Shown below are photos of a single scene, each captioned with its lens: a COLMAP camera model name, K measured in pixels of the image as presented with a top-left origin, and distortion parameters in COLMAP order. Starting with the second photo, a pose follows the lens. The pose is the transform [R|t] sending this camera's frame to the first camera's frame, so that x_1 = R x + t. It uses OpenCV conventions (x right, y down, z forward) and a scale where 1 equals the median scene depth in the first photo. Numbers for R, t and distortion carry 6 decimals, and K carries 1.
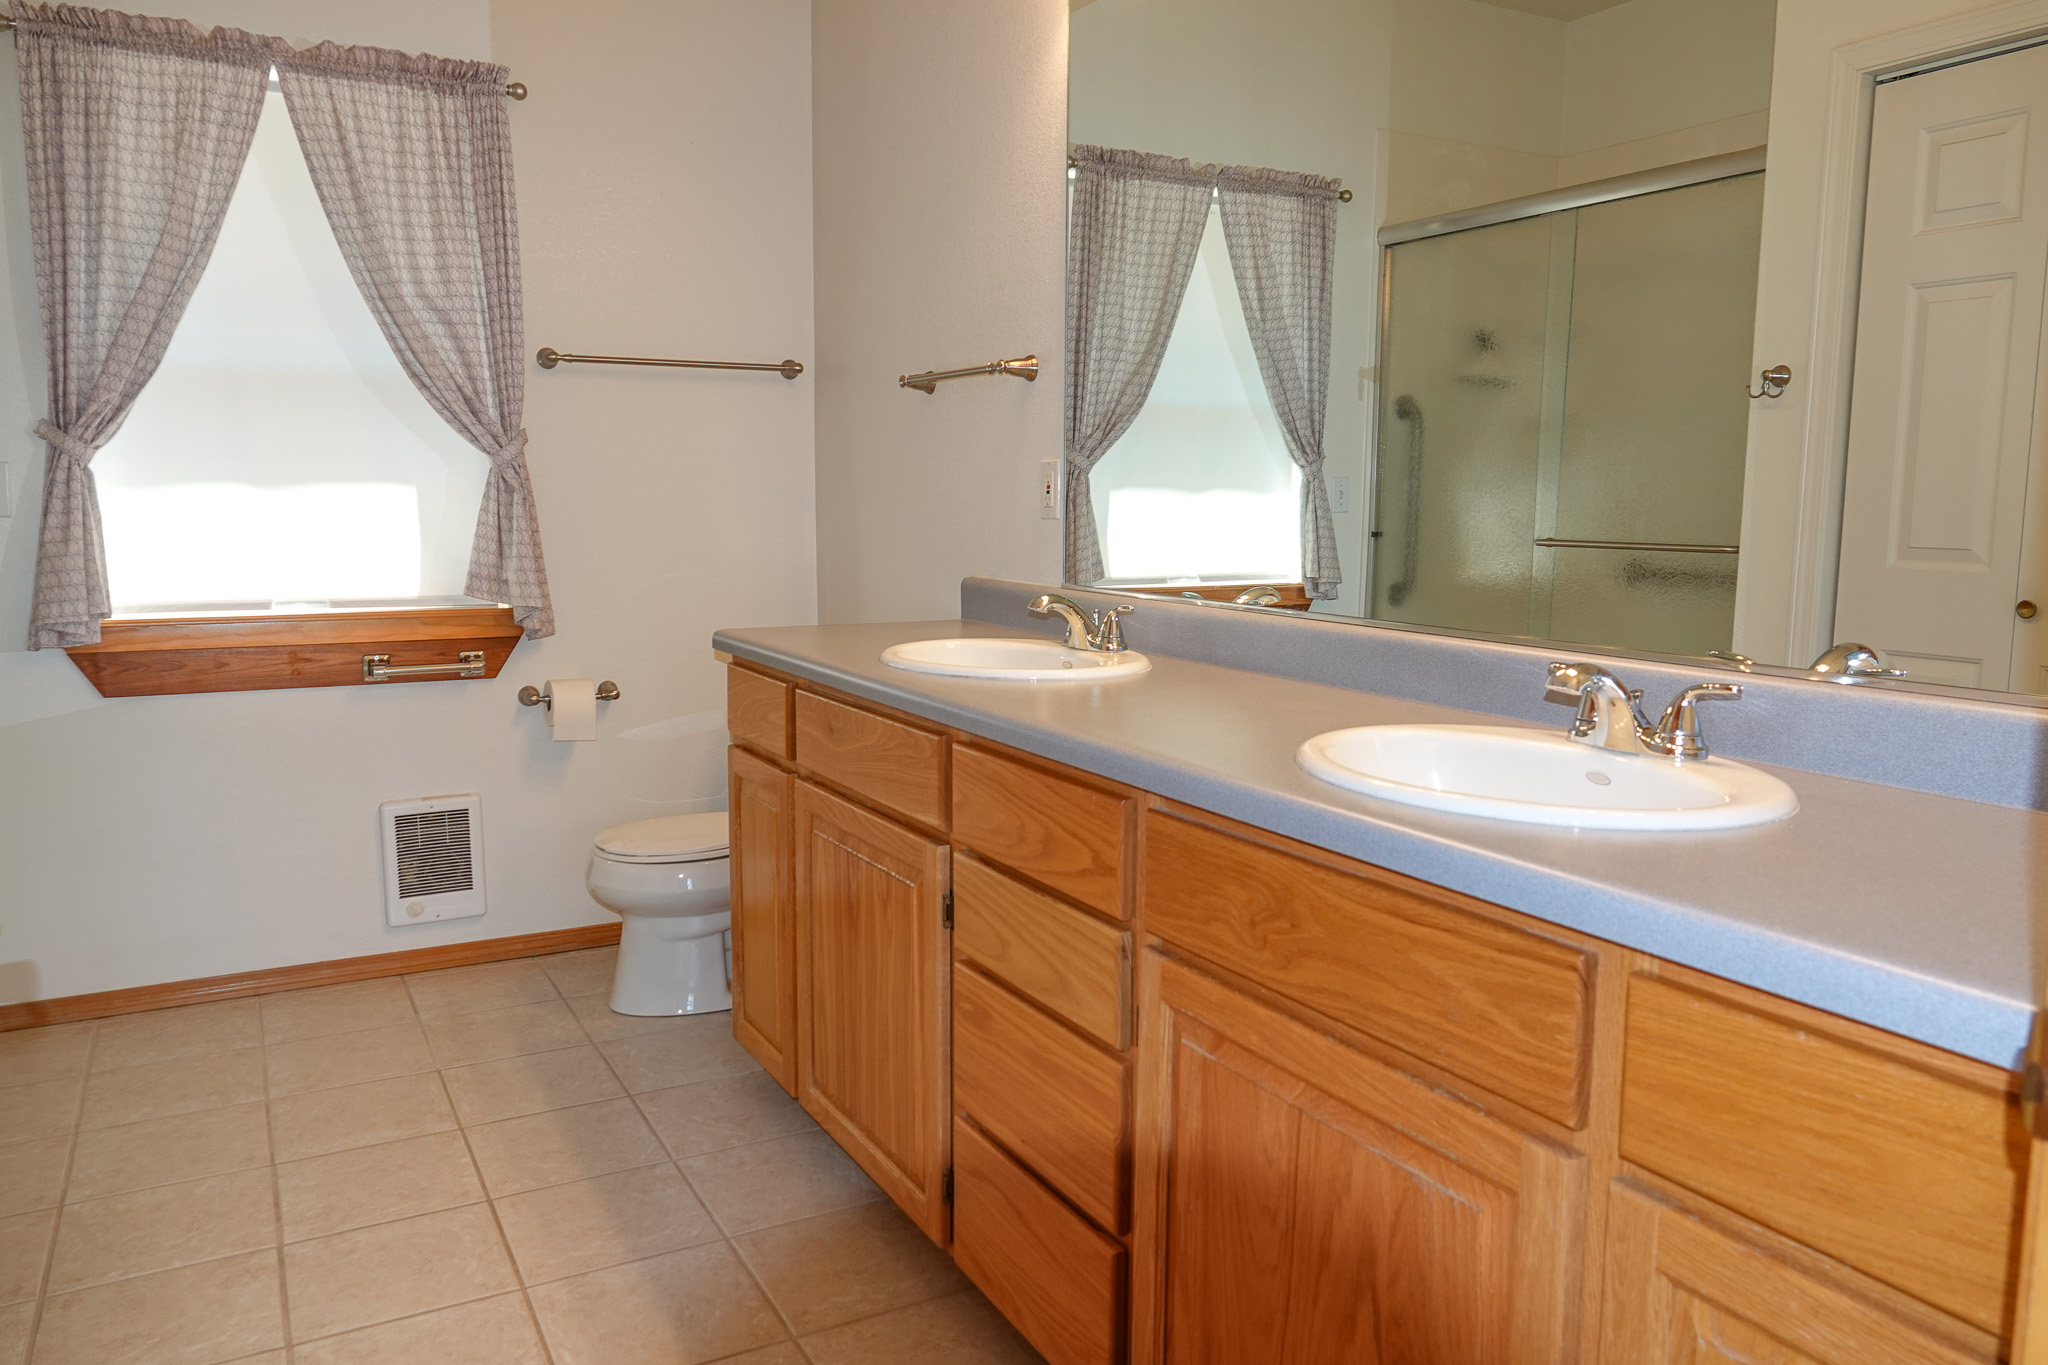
lens RADIAL K [[1458.4, 0, 1024.0], [0, 1458.4, 682.5], [0, 0, 1]] dist [0.000270, -0.000016]
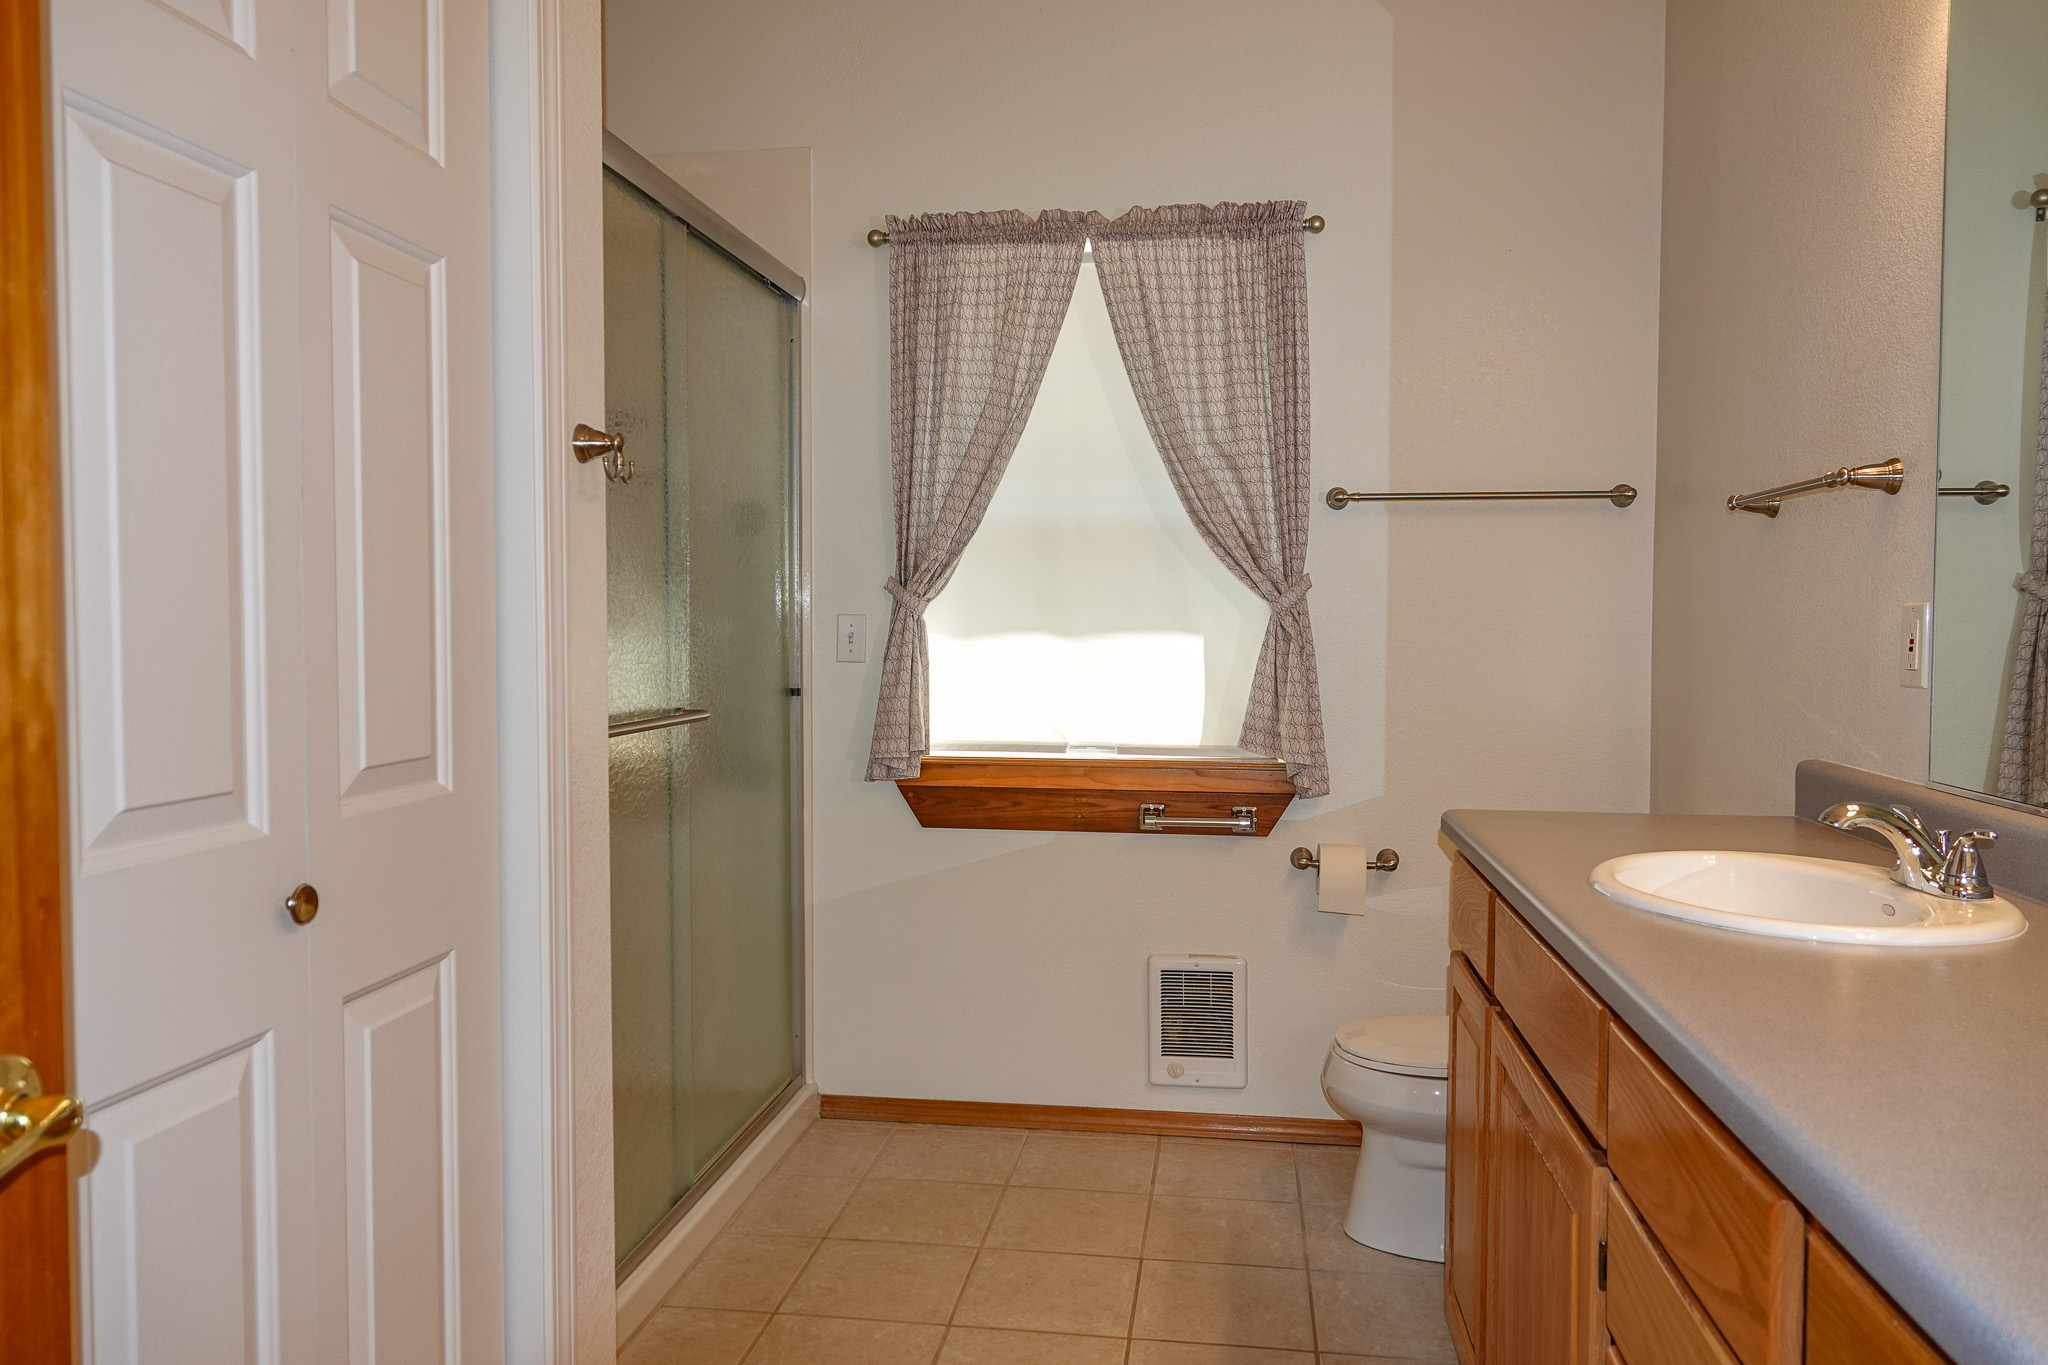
lens RADIAL K [[1458.4, 0, 1024.0], [0, 1458.4, 682.5], [0, 0, 1]] dist [0.000270, -0.000016]
pose [[0.799961, 0.021586, -0.599664, 0.082146], [-0.076714, 0.994831, -0.066526, -0.030057], [0.595128, 0.099220, 0.797482, 0.161156]]
